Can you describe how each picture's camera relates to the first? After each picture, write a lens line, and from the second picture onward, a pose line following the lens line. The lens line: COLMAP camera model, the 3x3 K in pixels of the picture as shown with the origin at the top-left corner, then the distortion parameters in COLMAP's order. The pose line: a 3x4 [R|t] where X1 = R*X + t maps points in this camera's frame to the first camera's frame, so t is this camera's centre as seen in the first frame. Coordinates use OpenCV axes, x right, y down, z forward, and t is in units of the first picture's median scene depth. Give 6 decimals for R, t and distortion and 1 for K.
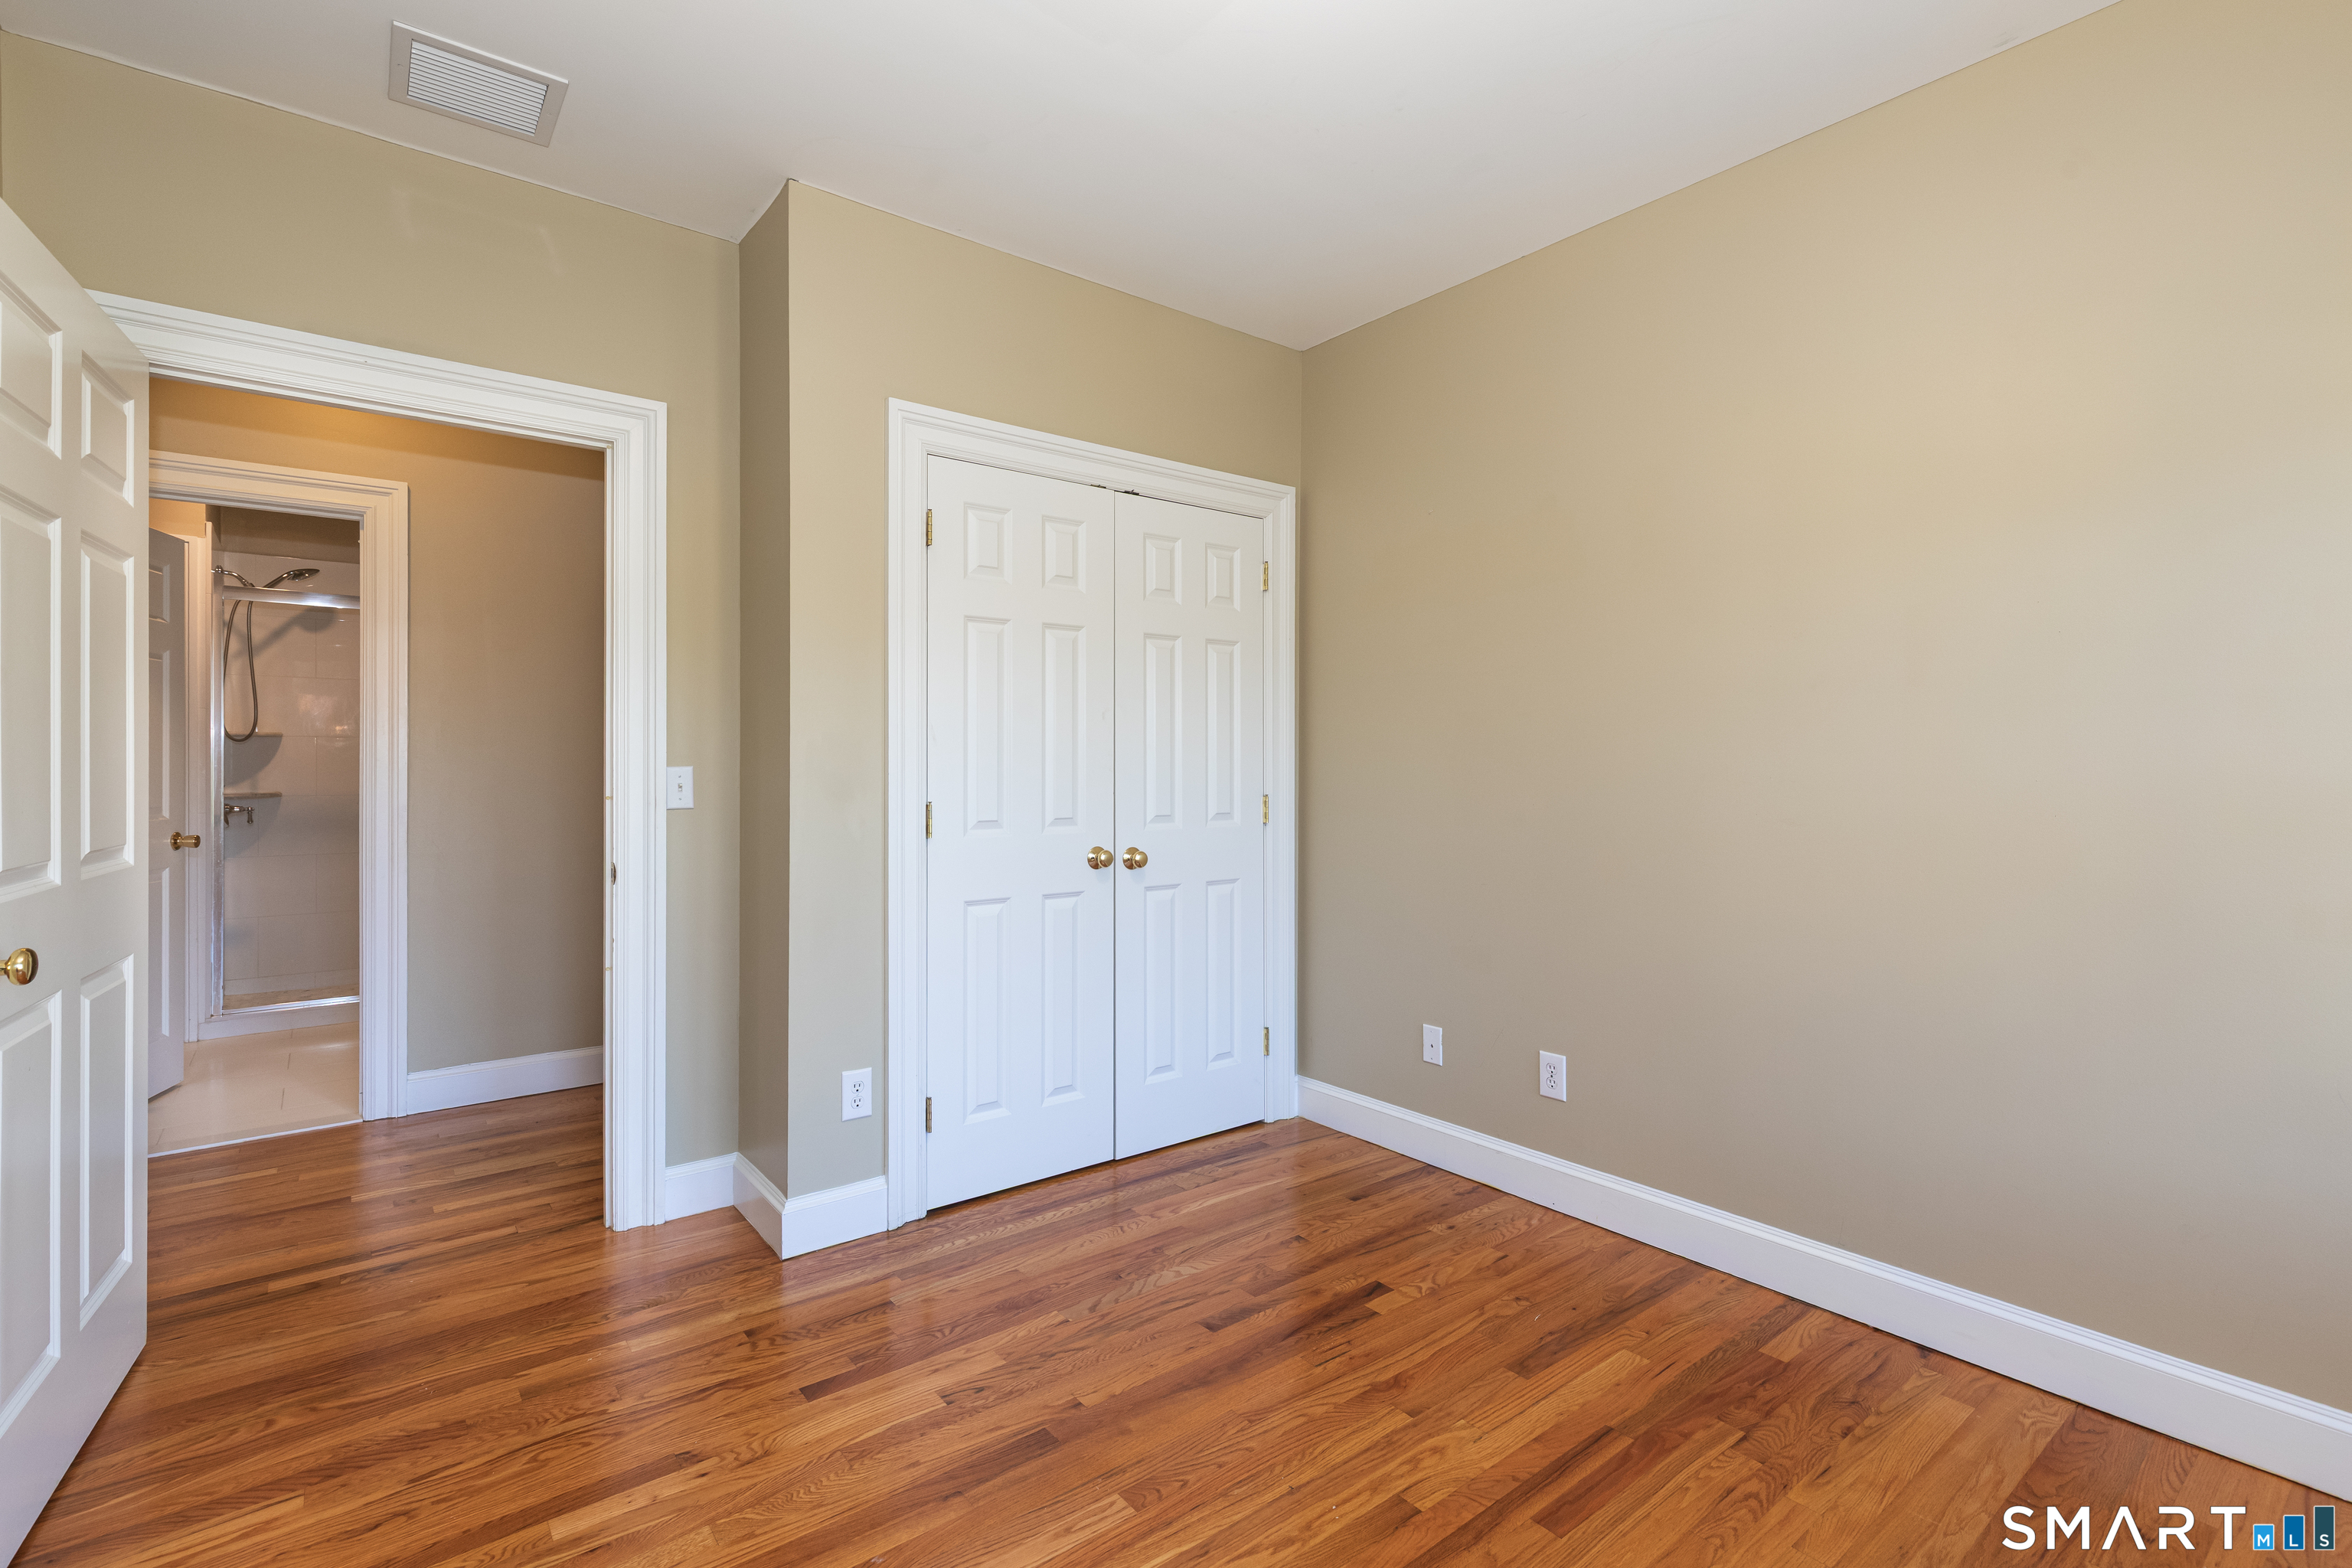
lens RADIAL K [[1096.1, 0, 1178.4], [0, 1096.1, 761.5], [0, 0, 1]] dist [0.012044, -0.002011]
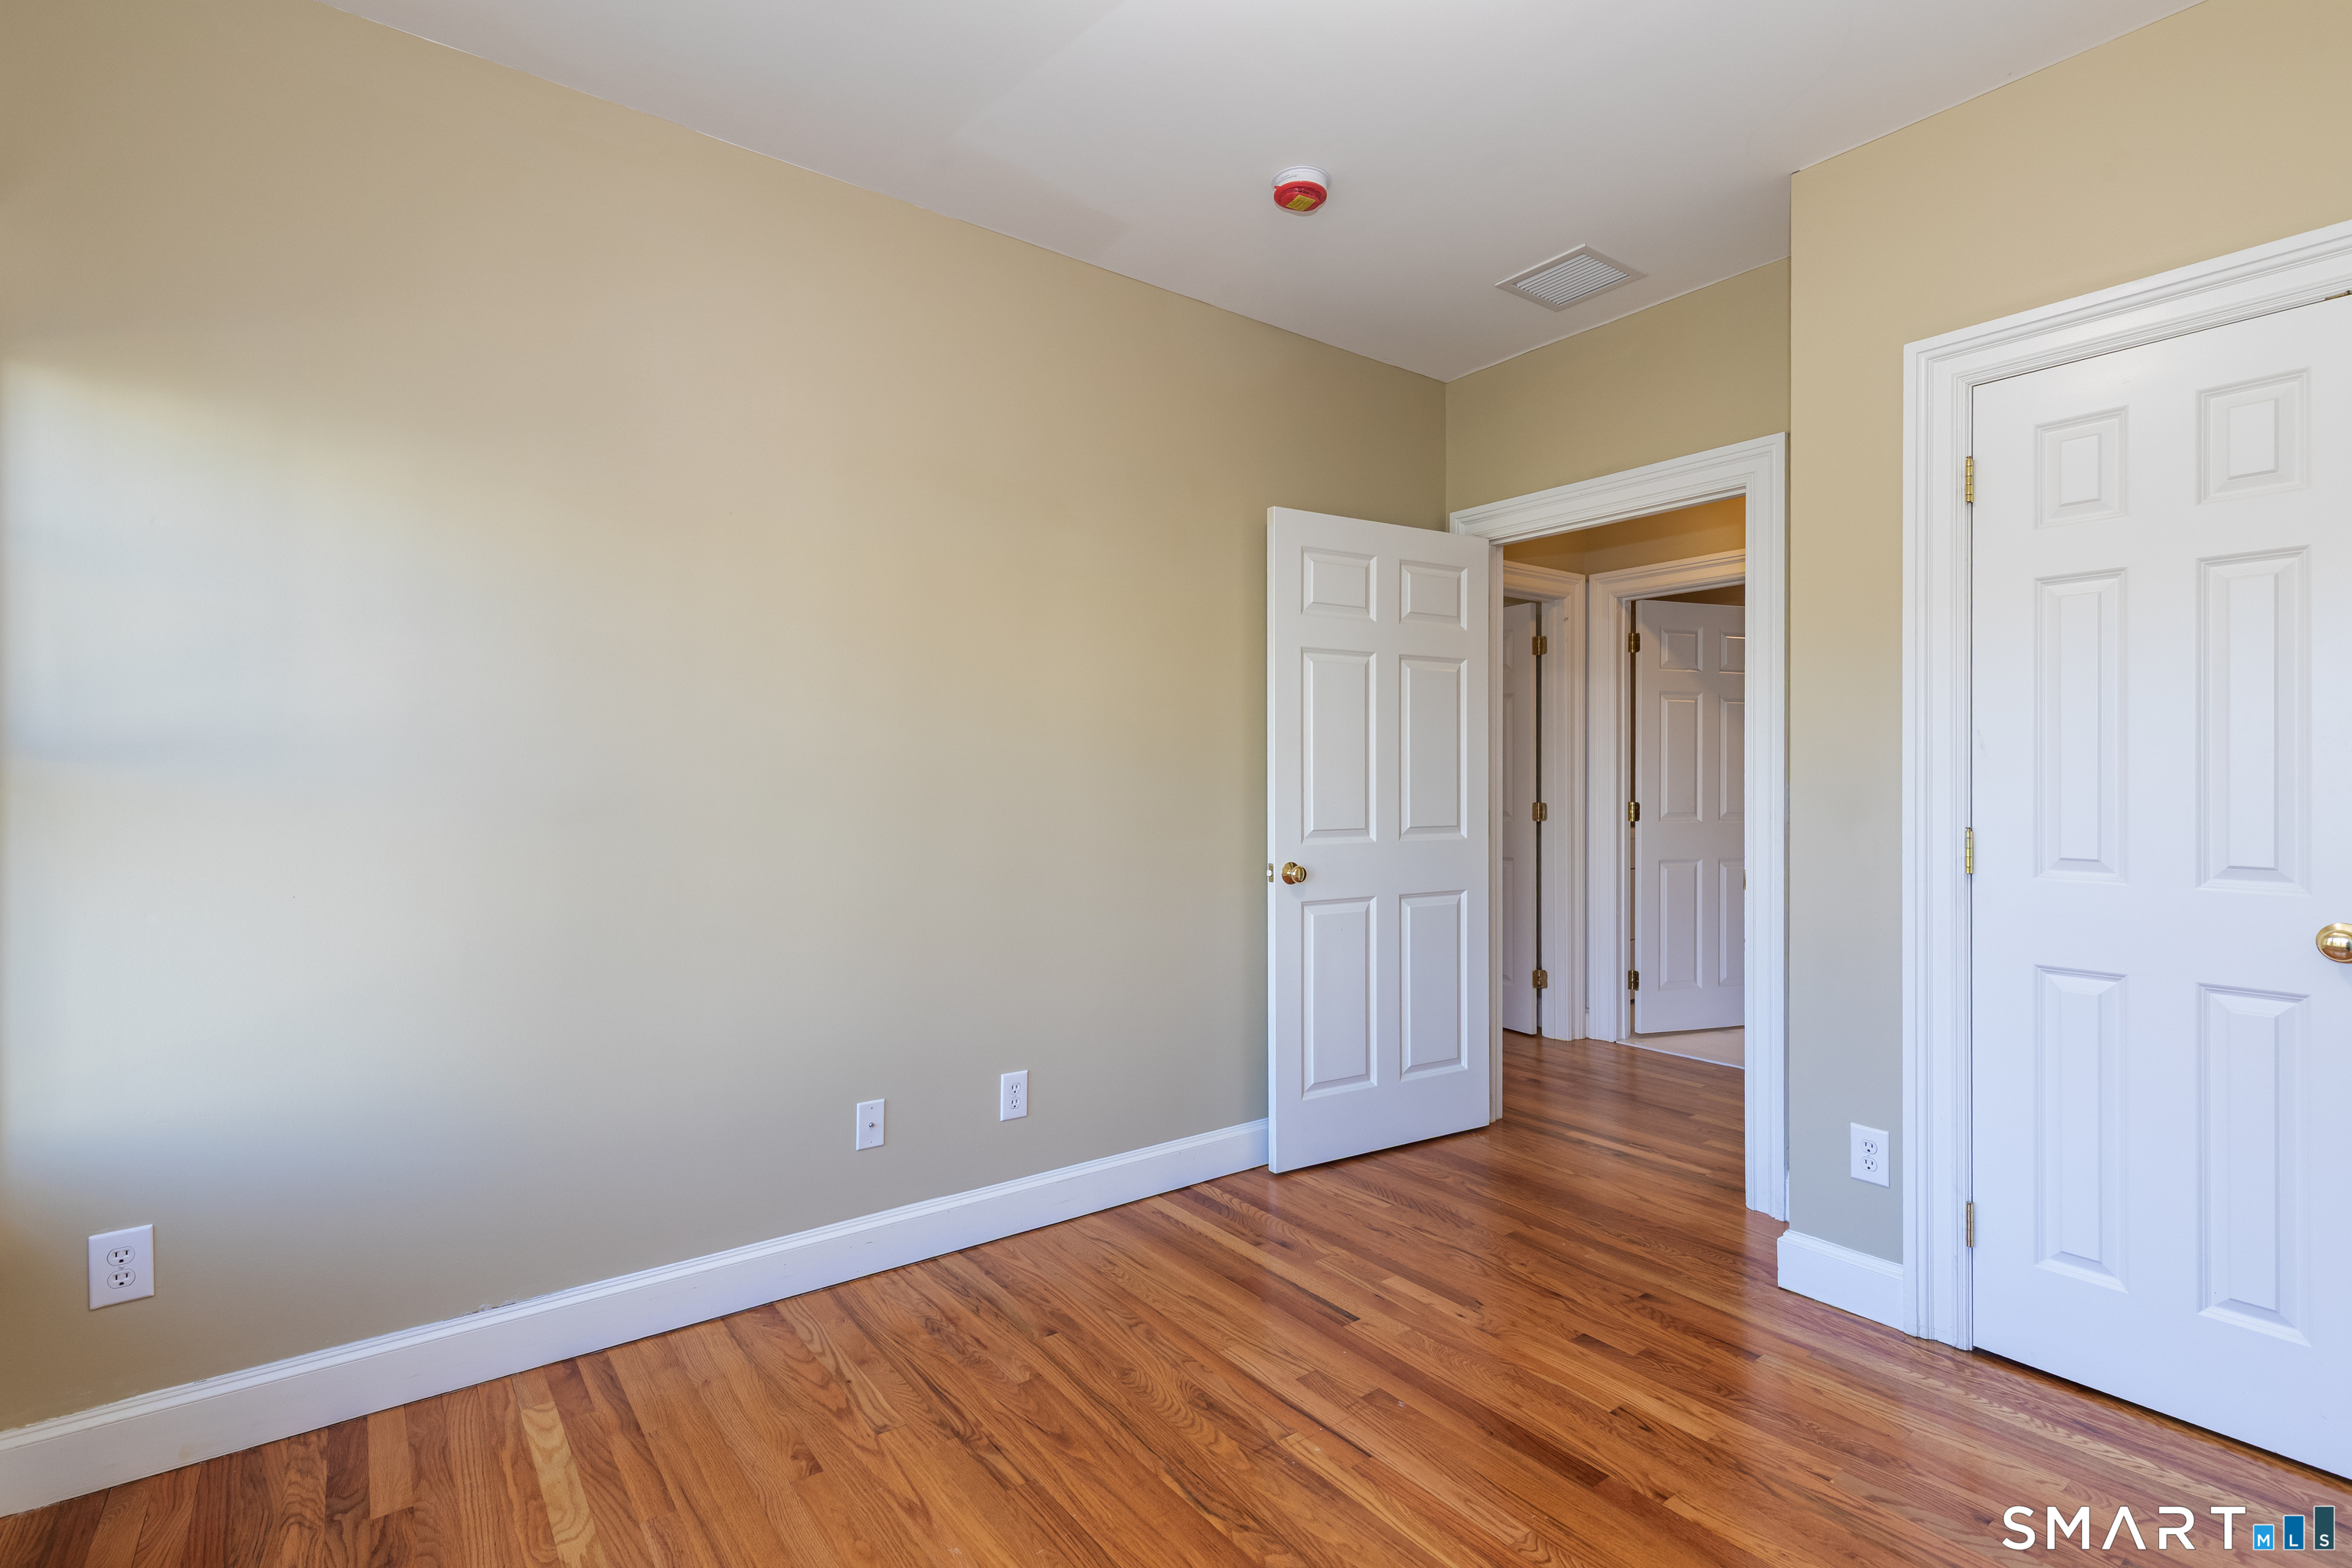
lens RADIAL K [[1096.1, 0, 1184.2], [0, 1096.1, 789.5], [0, 0, 1]] dist [0.012044, -0.002011]
pose [[-0.038535, 0.003551, -0.999251, 0.676651], [0.003461, 0.999988, 0.003420, 0.005082], [0.999251, -0.003327, -0.038547, 0.538163]]
